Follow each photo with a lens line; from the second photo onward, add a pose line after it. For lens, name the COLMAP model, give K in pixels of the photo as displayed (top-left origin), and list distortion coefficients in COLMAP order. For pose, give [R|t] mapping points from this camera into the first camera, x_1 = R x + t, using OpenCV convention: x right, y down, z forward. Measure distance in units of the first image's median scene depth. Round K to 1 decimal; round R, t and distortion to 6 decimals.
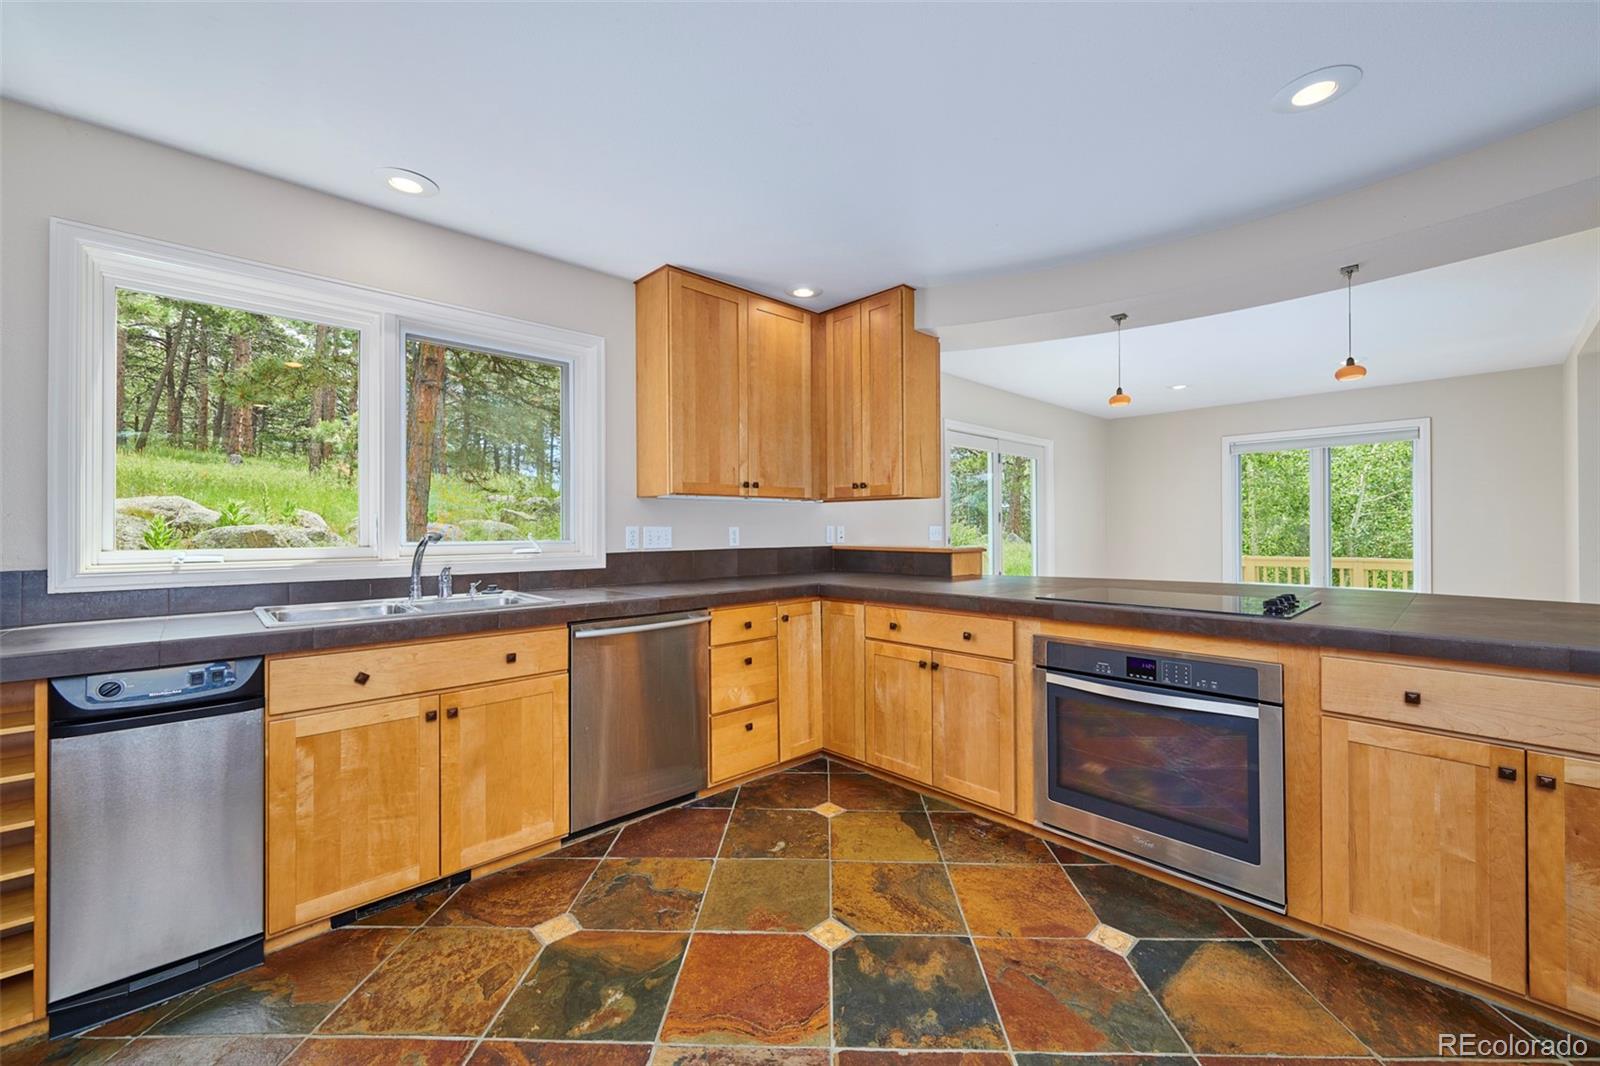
lens RADIAL K [[637.7, 0, 813.7], [0, 637.7, 535.7], [0, 0, 1]] dist [-0.000427, 0.000030]
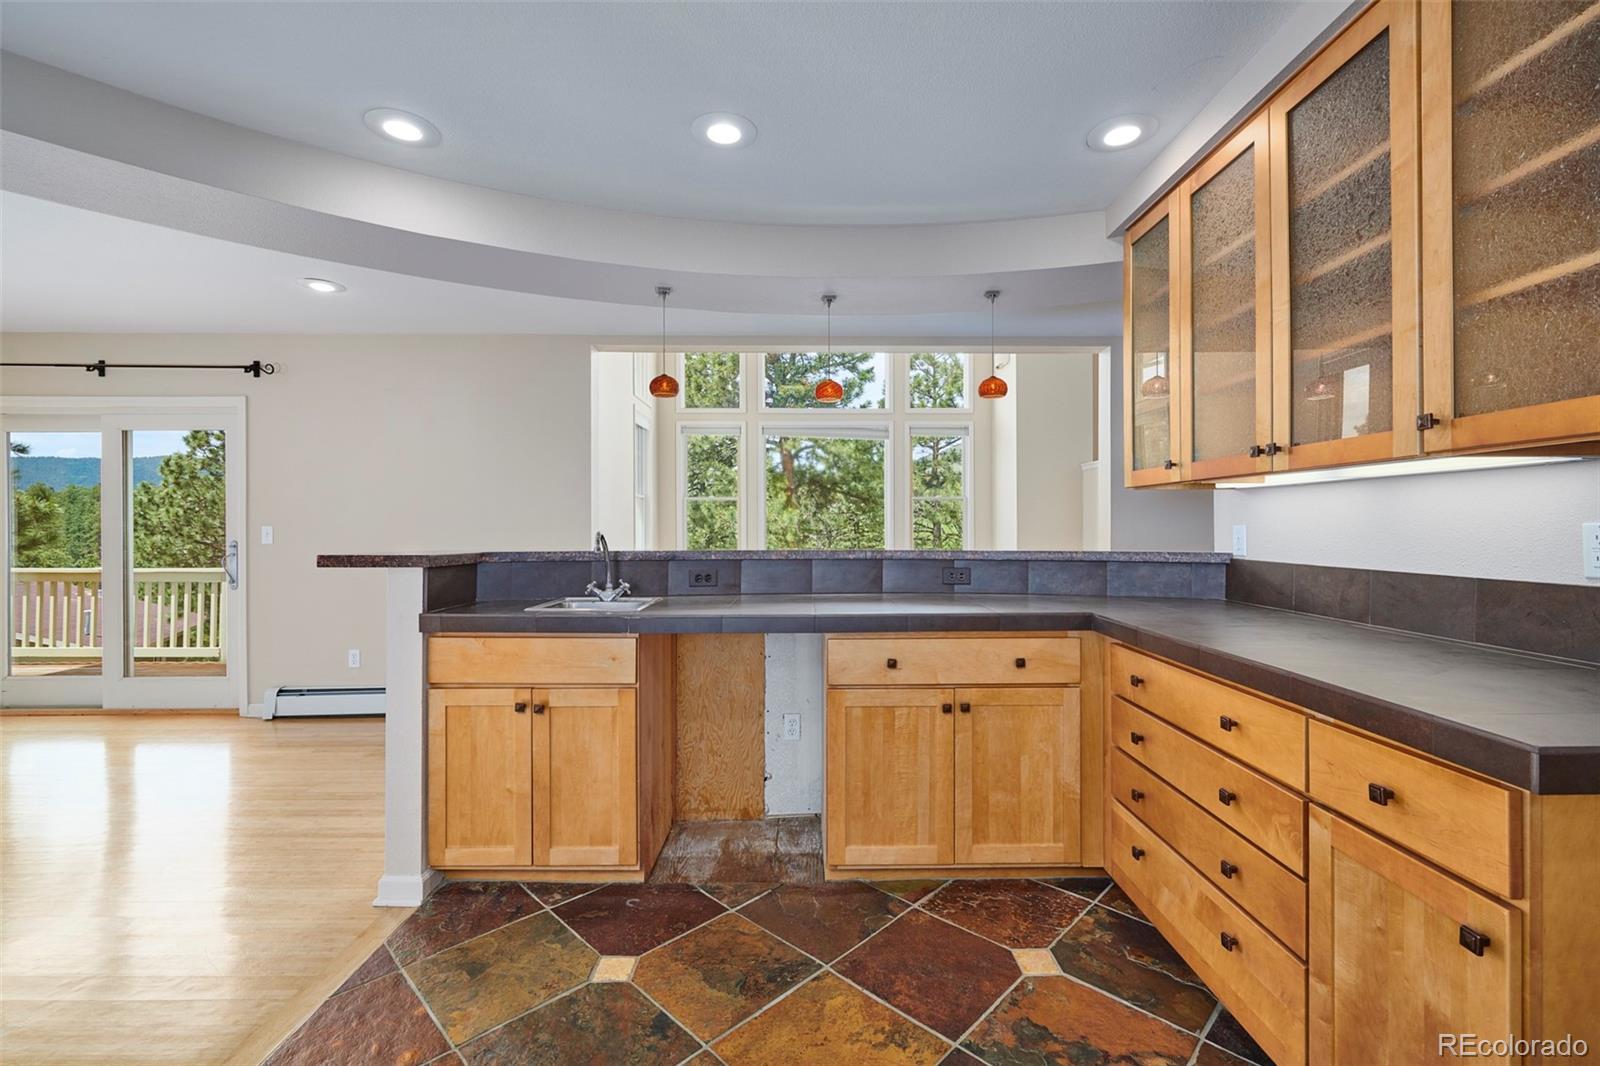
lens RADIAL K [[688.0, 0, 817.3], [0, 688.0, 528.5], [0, 0, 1]] dist [-0.006577, 0.000032]
pose [[0.724741, -0.000033, -0.689021, 0.331643], [-0.009670, 0.999901, -0.010219, -0.002549], [0.688953, 0.014069, 0.724669, 0.324888]]
